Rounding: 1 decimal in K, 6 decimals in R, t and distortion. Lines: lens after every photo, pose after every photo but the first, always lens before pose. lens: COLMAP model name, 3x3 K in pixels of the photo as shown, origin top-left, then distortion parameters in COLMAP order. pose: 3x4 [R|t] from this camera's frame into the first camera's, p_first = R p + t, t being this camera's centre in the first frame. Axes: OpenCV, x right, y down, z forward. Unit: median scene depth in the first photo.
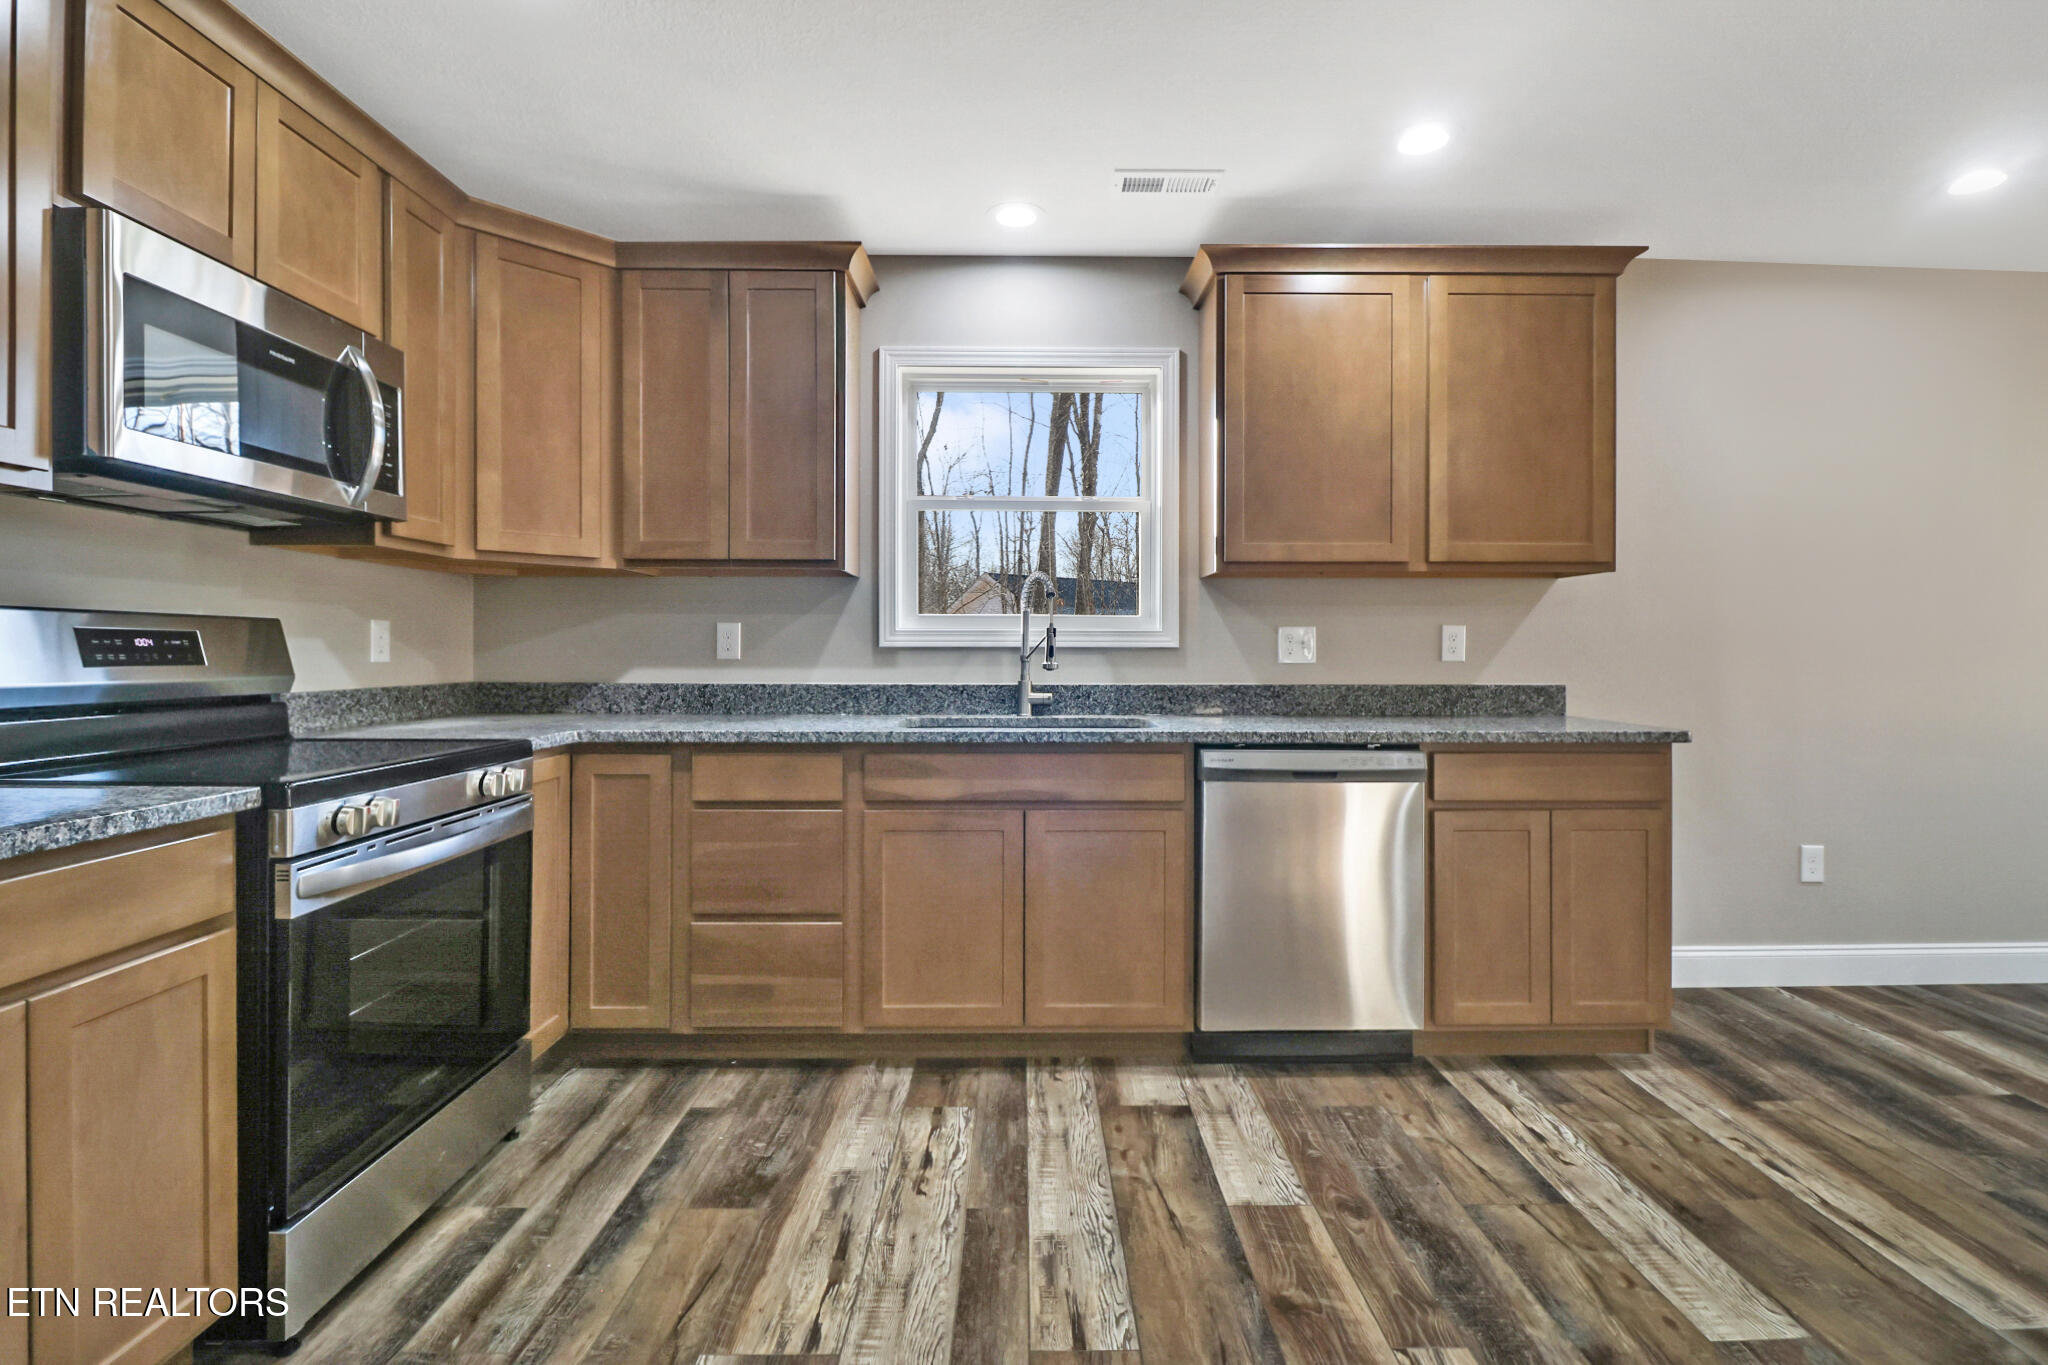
lens RADIAL K [[951.7, 0, 1031.8], [0, 951.7, 654.5], [0, 0, 1]] dist [0.007131, -0.014641]
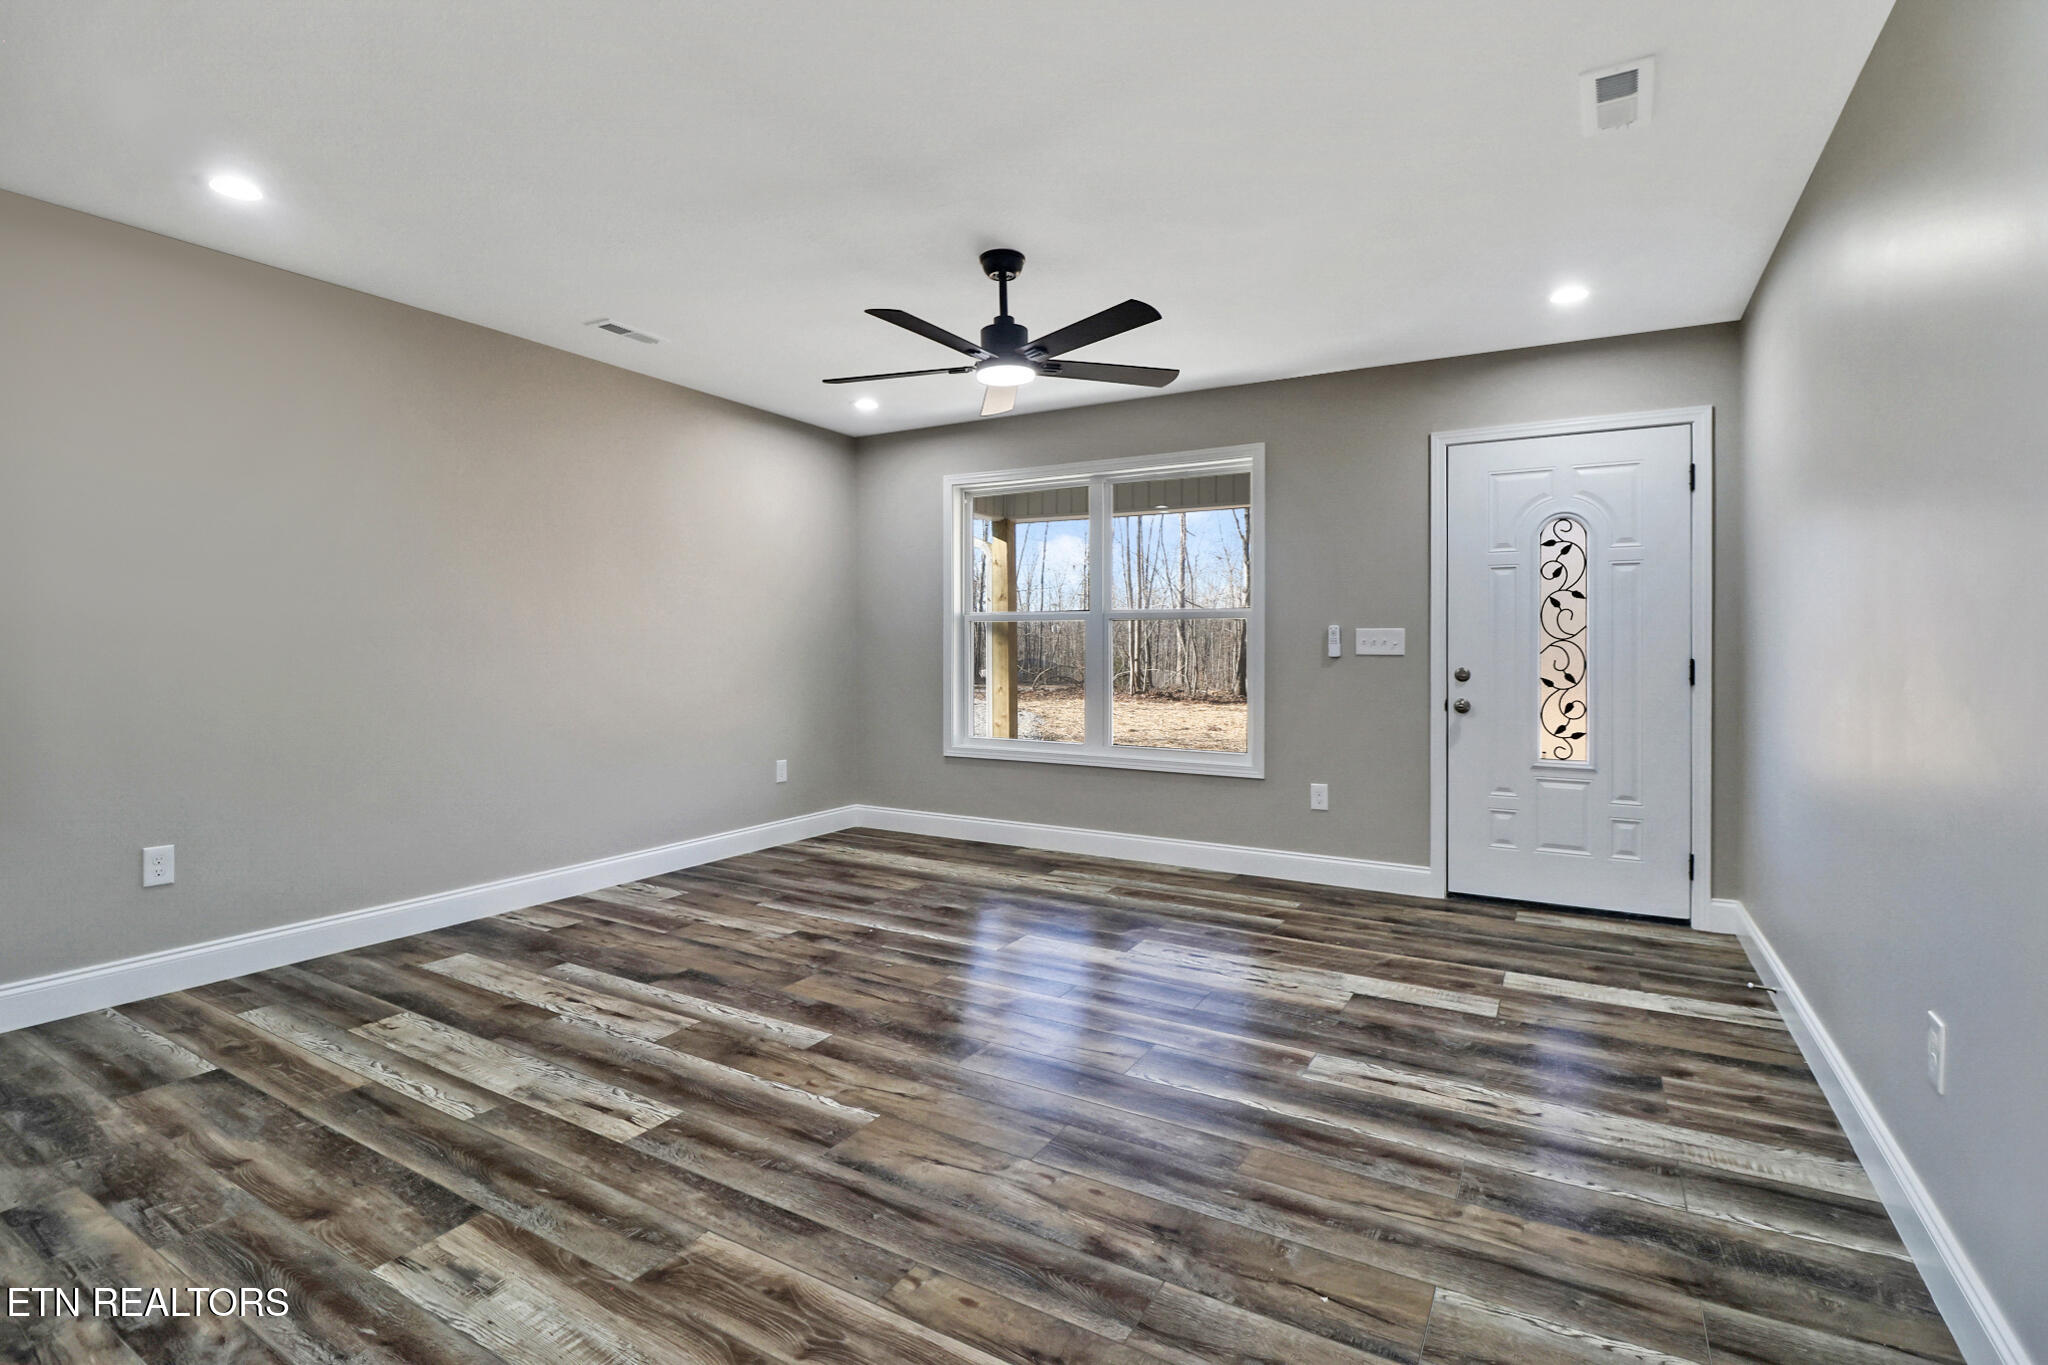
lens RADIAL K [[951.7, 0, 1031.8], [0, 951.7, 654.5], [0, 0, 1]] dist [0.007131, -0.014641]
pose [[0.503020, -0.007624, 0.864241, 0.565916], [0.002502, 0.999970, 0.007365, 0.006856], [-0.864271, -0.001543, 0.503024, -0.281581]]
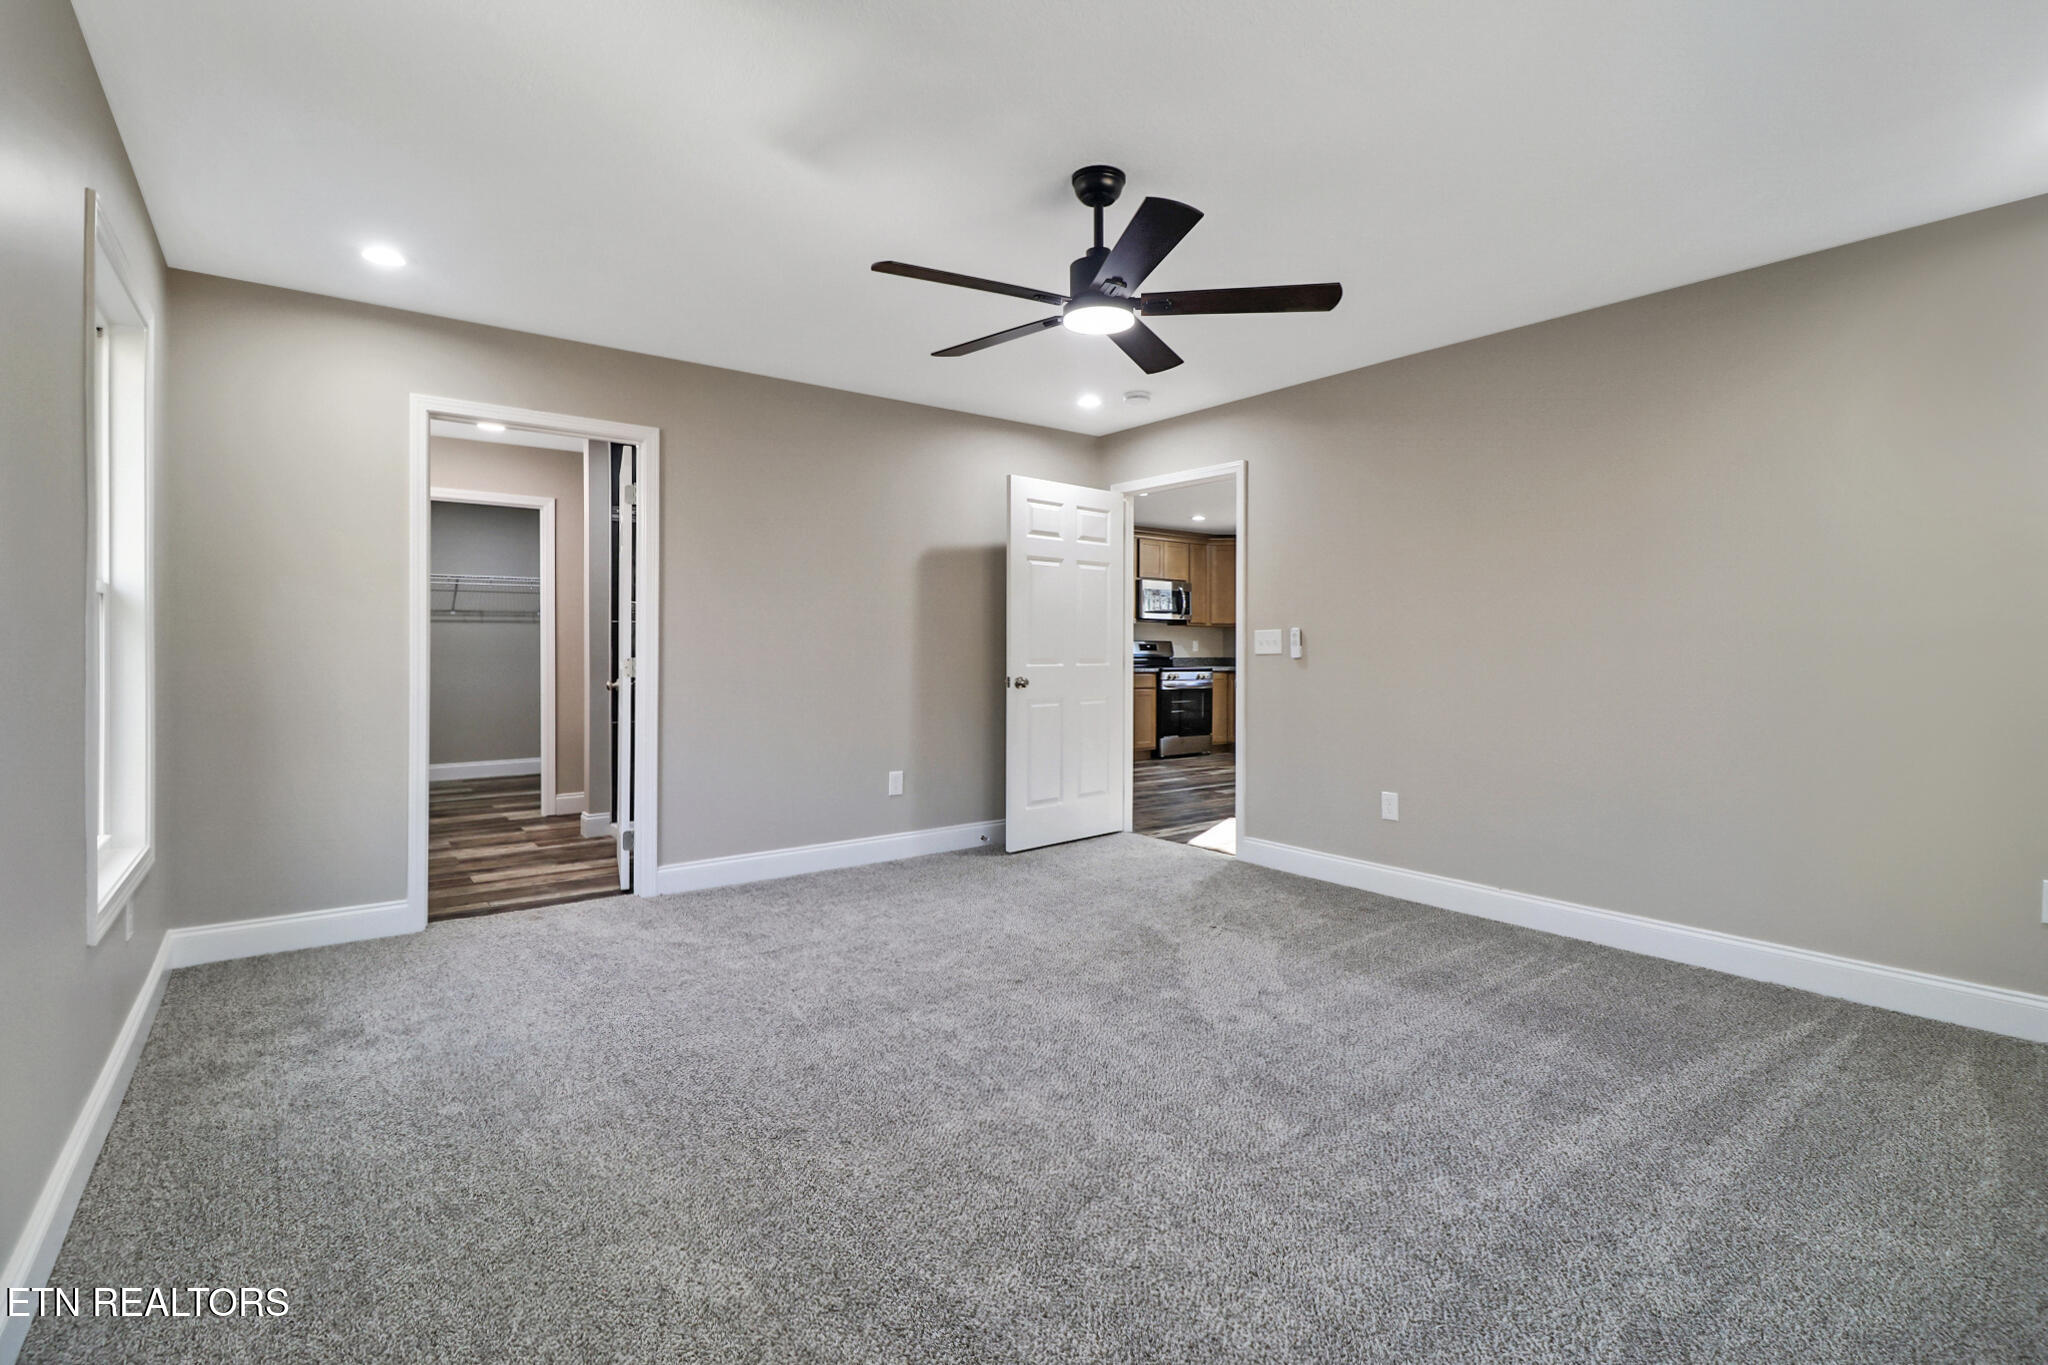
lens RADIAL K [[951.7, 0, 1031.8], [0, 951.7, 654.5], [0, 0, 1]] dist [0.007131, -0.014641]
pose [[0.601758, 0.002340, -0.798675, 2.254161], [-0.006105, 0.999980, -0.001670, 0.035328], [0.798655, 0.005881, 0.601761, -2.108322]]
